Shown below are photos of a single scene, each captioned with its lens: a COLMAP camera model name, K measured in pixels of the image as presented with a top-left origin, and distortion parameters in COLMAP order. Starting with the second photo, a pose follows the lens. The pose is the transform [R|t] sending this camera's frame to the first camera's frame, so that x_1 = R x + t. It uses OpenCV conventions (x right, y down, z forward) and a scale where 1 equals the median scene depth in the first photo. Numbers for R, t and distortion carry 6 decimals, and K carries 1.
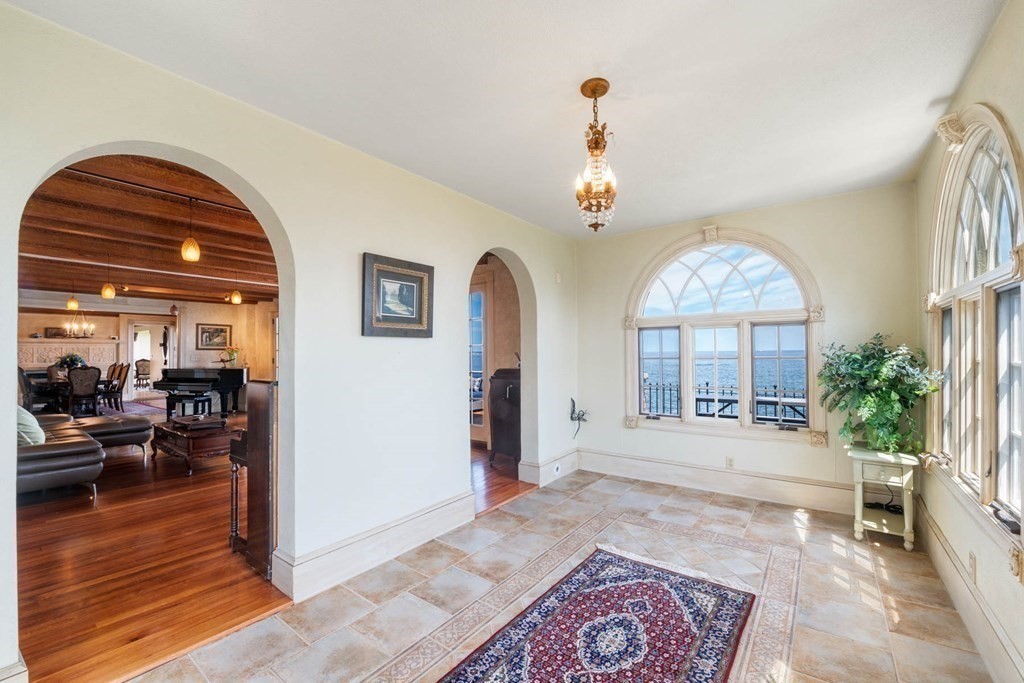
lens RADIAL K [[425.1, 0, 512.0], [0, 425.1, 341.5], [0, 0, 1]] dist [-0.001754, -0.000150]
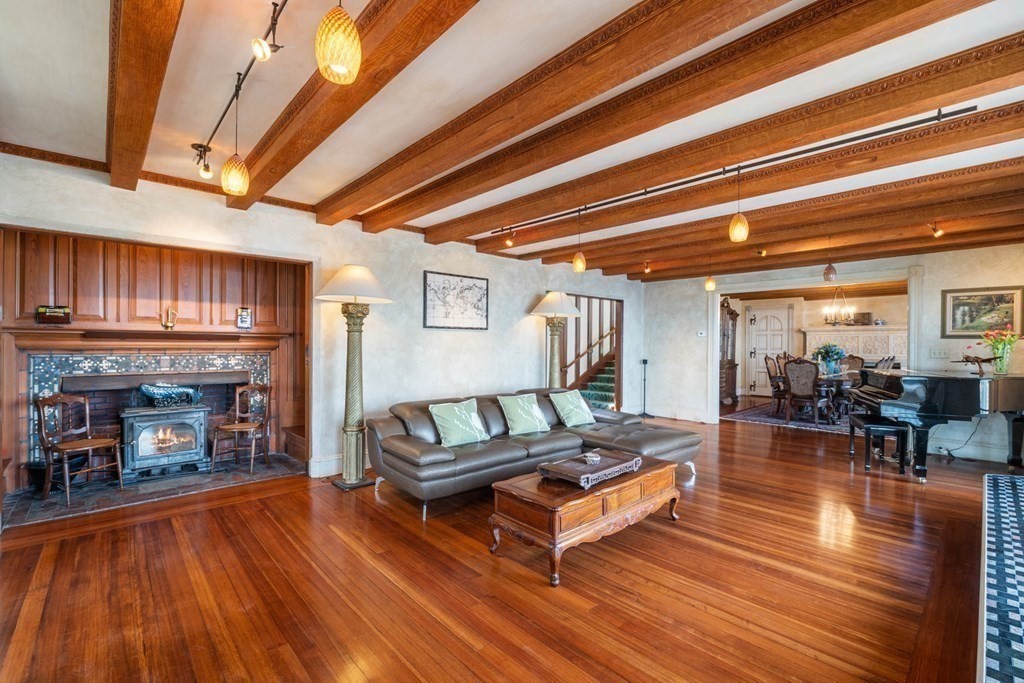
lens RADIAL K [[449.4, 0, 512.0], [0, 449.4, 341.5], [0, 0, 1]] dist [-0.012780, 0.000092]
pose [[-0.185703, 0.001846, -0.982604, -0.069927], [0.028079, 0.999600, -0.003429, 0.010583], [0.982205, -0.028228, -0.185680, 0.563492]]
